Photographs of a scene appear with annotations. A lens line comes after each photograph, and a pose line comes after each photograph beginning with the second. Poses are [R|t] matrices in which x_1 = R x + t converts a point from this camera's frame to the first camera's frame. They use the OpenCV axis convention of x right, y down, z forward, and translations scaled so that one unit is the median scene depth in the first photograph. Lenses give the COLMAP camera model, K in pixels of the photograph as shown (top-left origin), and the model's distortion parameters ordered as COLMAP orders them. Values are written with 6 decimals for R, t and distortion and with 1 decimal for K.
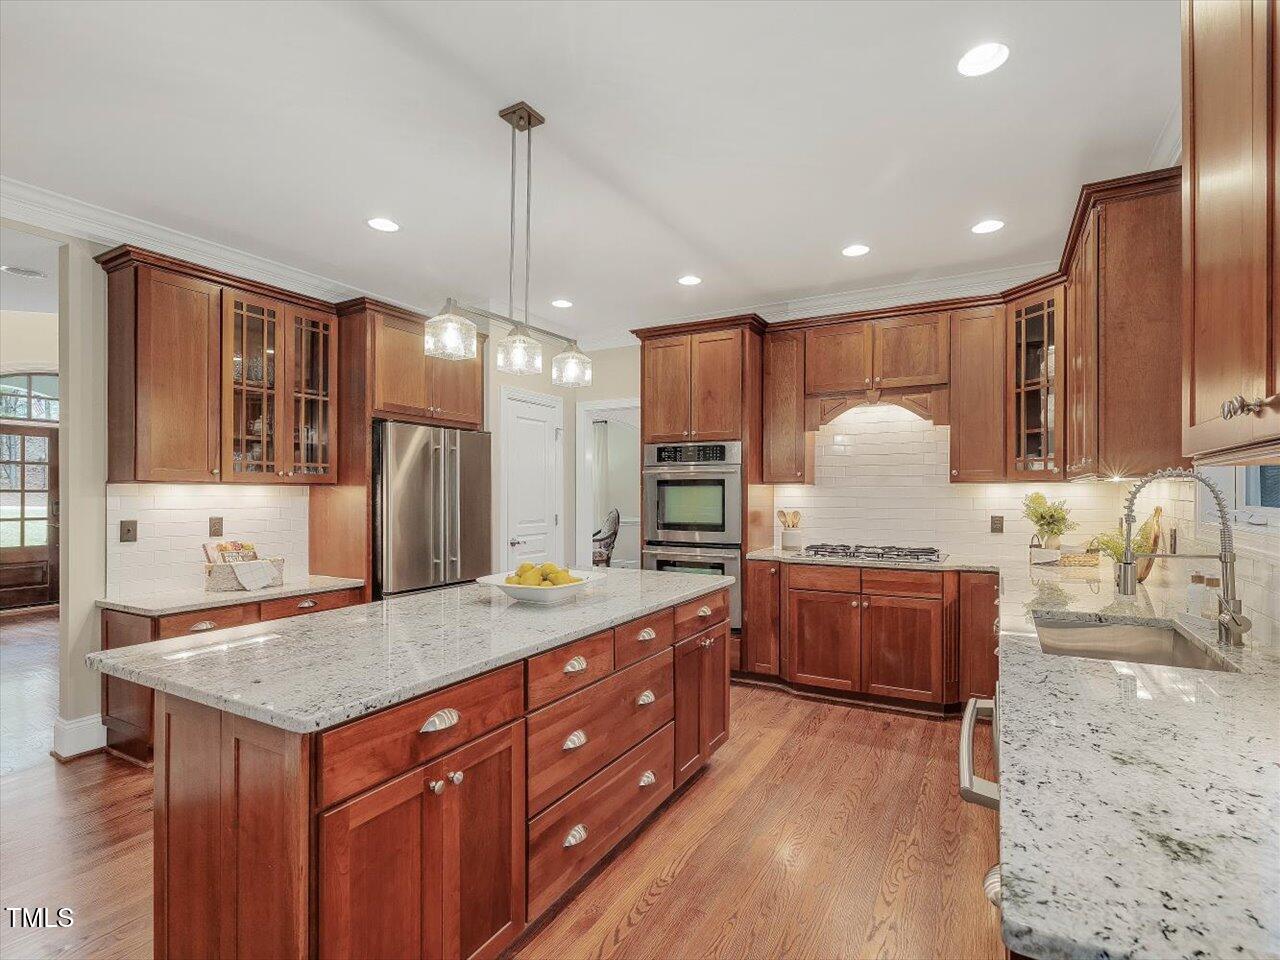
lens RADIAL K [[618.6, 0, 637.7], [0, 618.6, 486.8], [0, 0, 1]] dist [0.000224, -0.000151]
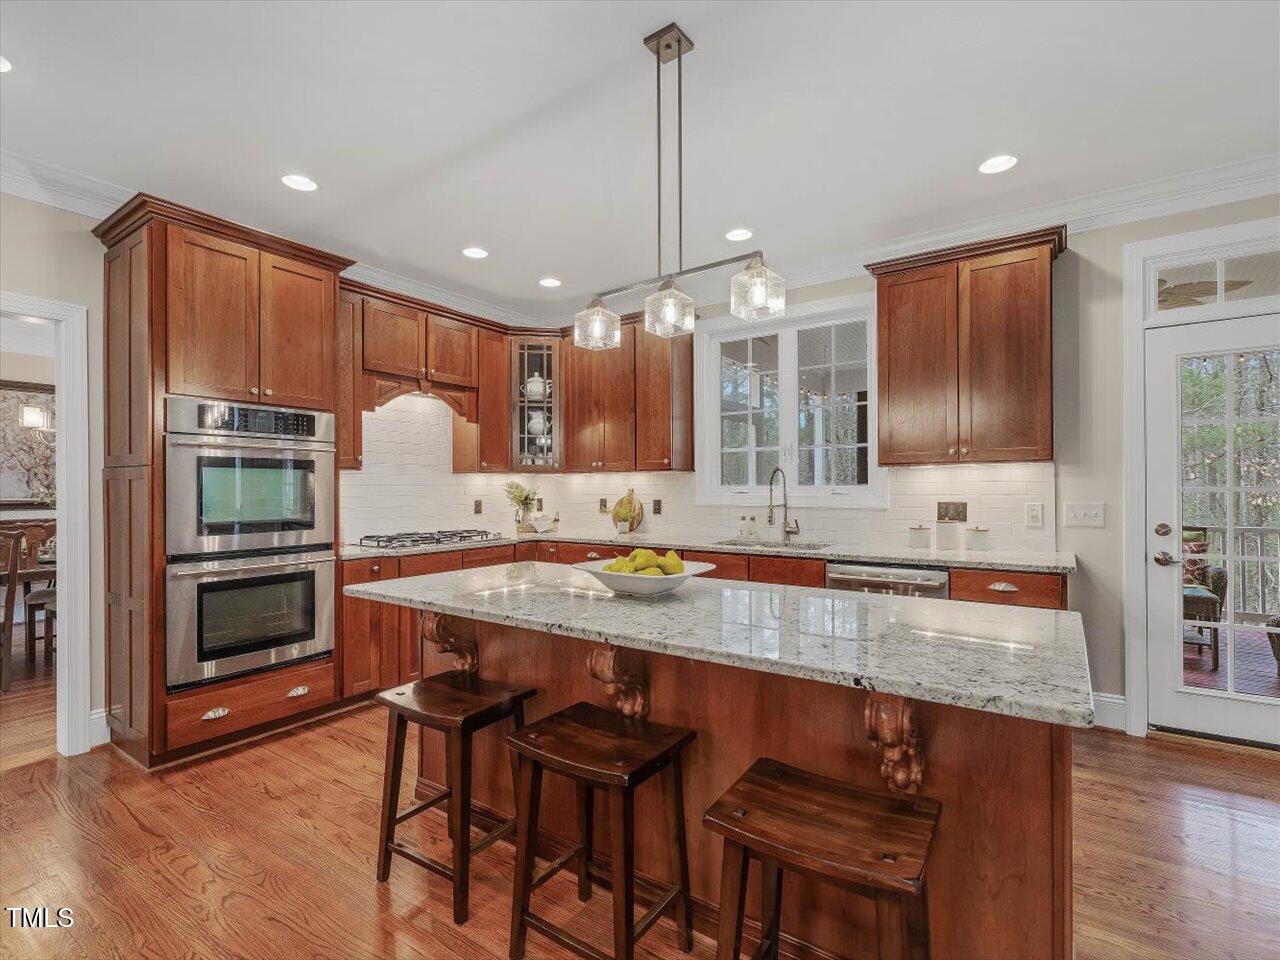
lens RADIAL K [[618.6, 0, 637.7], [0, 618.6, 486.8], [0, 0, 1]] dist [0.000224, -0.000151]
pose [[0.086438, 0.003641, 0.996251, -0.636822], [0.000837, 0.999993, -0.003727, 0.025725], [-0.996257, 0.001156, 0.086434, 0.580054]]
